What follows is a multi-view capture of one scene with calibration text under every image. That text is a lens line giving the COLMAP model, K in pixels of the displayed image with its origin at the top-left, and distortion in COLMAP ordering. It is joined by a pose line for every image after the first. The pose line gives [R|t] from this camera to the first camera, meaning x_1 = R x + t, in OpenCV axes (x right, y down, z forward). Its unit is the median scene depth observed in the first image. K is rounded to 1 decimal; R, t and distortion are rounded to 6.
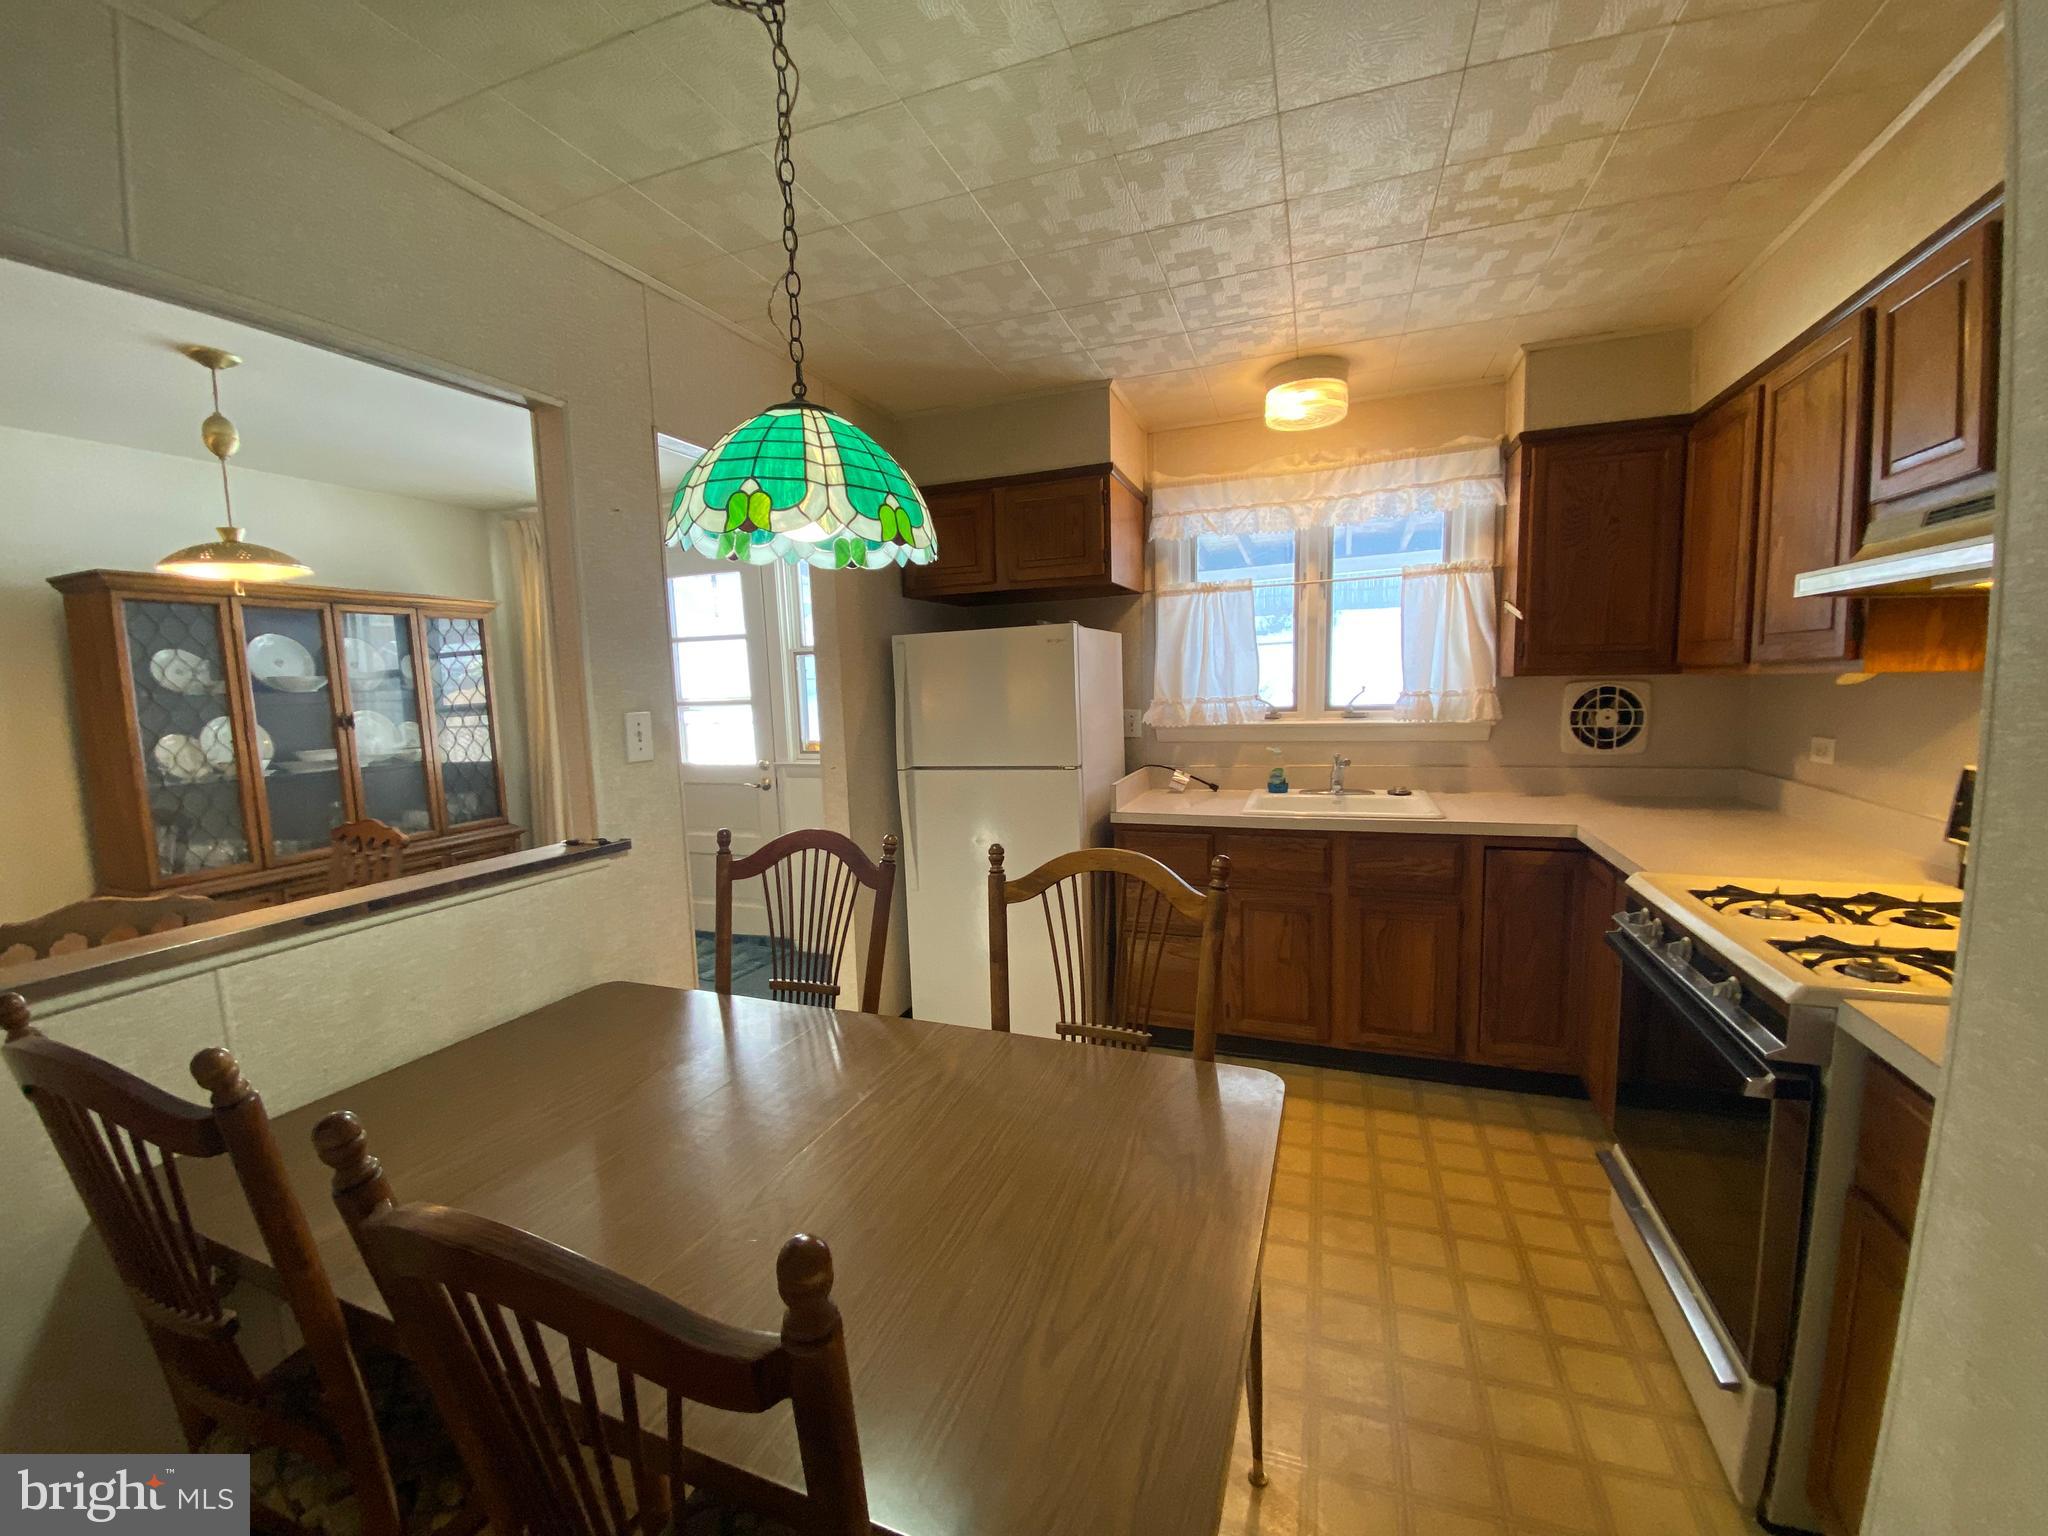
lens RADIAL K [[833.3, 0, 1007.2], [0, 833.3, 774.9], [0, 0, 1]] dist [0.046700, -0.036472]
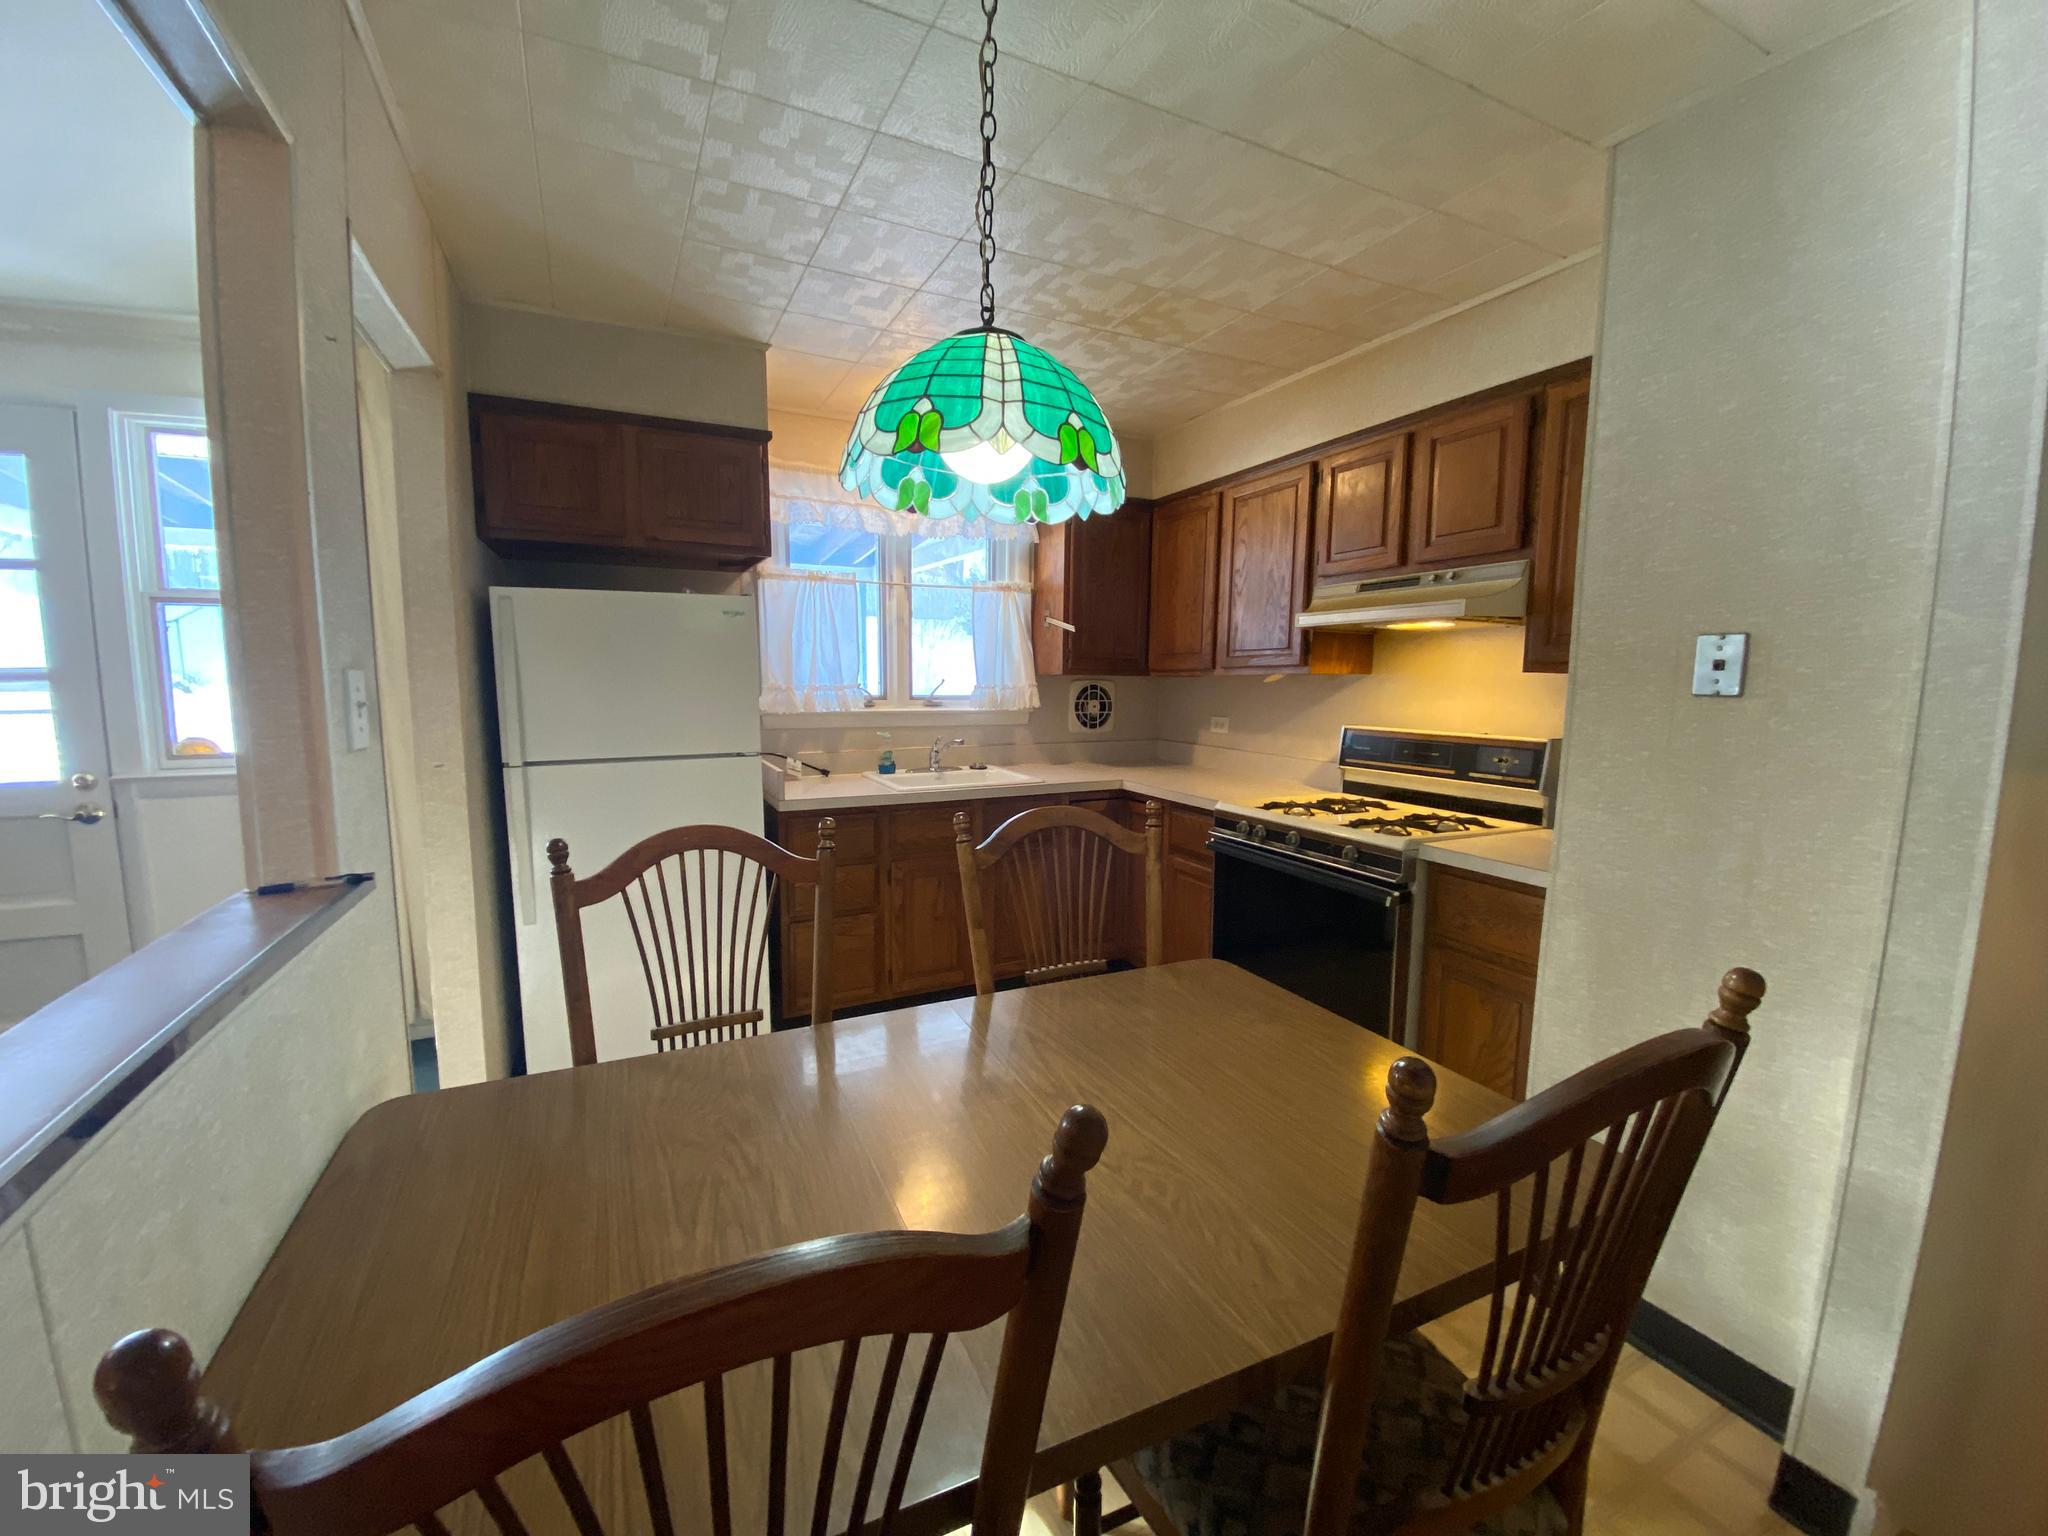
lens RADIAL K [[833.3, 0, 1007.2], [0, 833.3, 774.9], [0, 0, 1]] dist [0.046700, -0.036472]
pose [[0.683390, -0.051286, 0.728250, -0.402717], [0.054876, 0.998316, 0.018810, 0.012045], [-0.727988, 0.027109, 0.685054, 0.160358]]
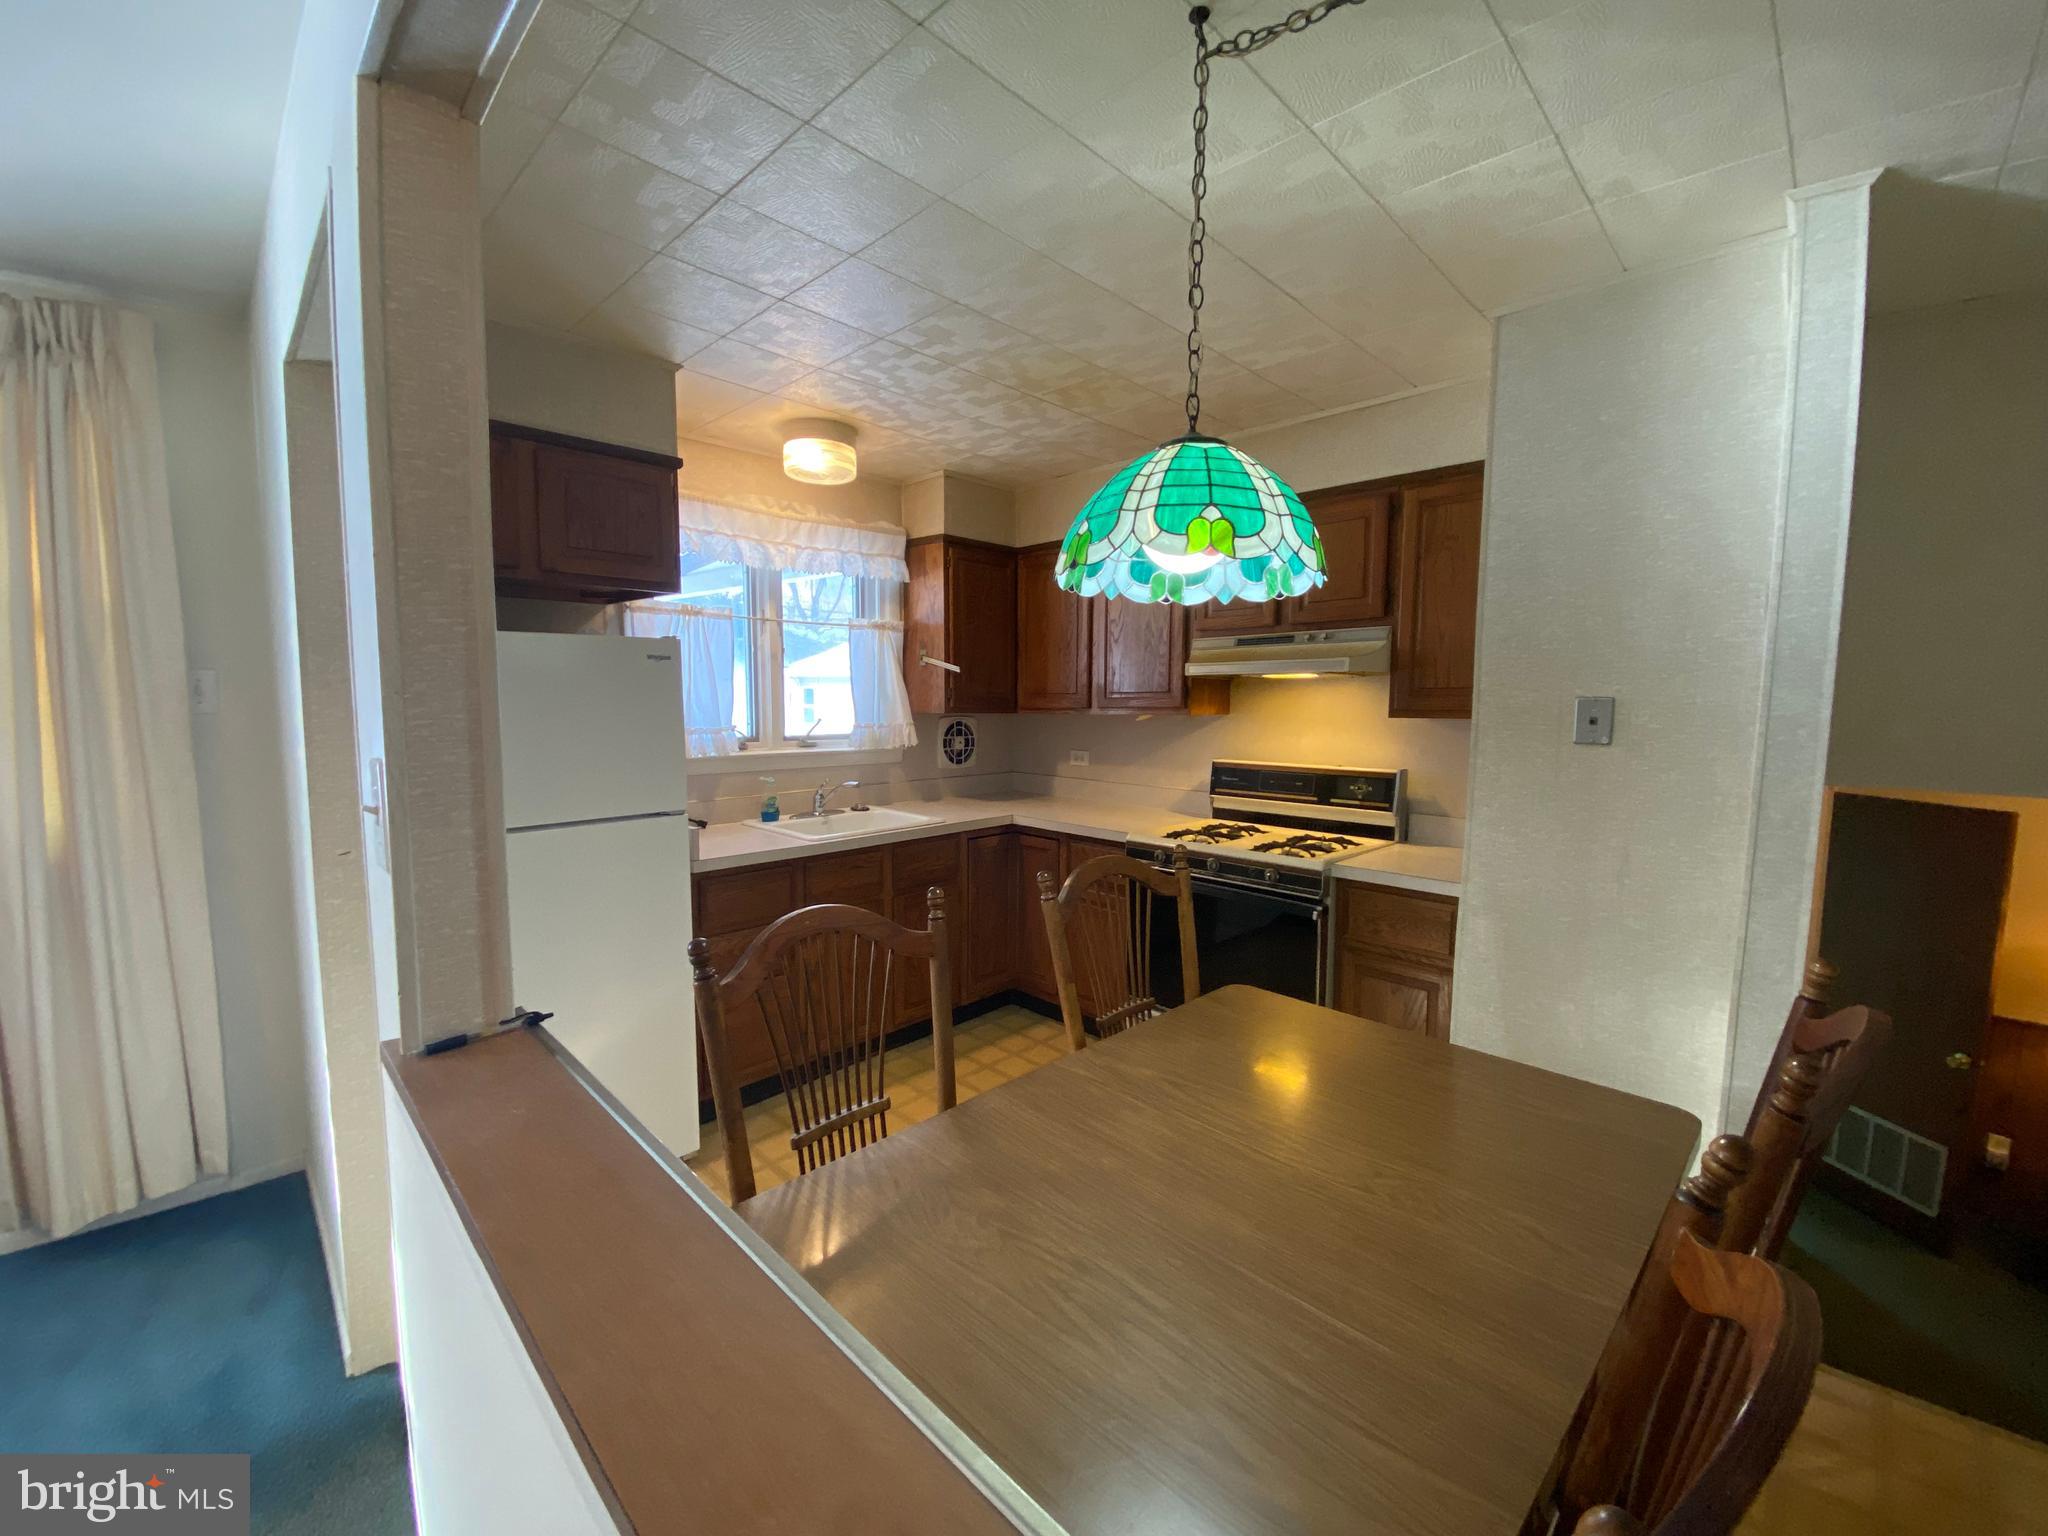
lens RADIAL K [[833.3, 0, 1007.2], [0, 833.3, 774.9], [0, 0, 1]] dist [0.046700, -0.036472]
pose [[0.400871, -0.053935, 0.914545, -0.552794], [0.087411, 0.995963, 0.020422, -0.034783], [-0.911955, 0.071754, 0.403968, 0.360311]]
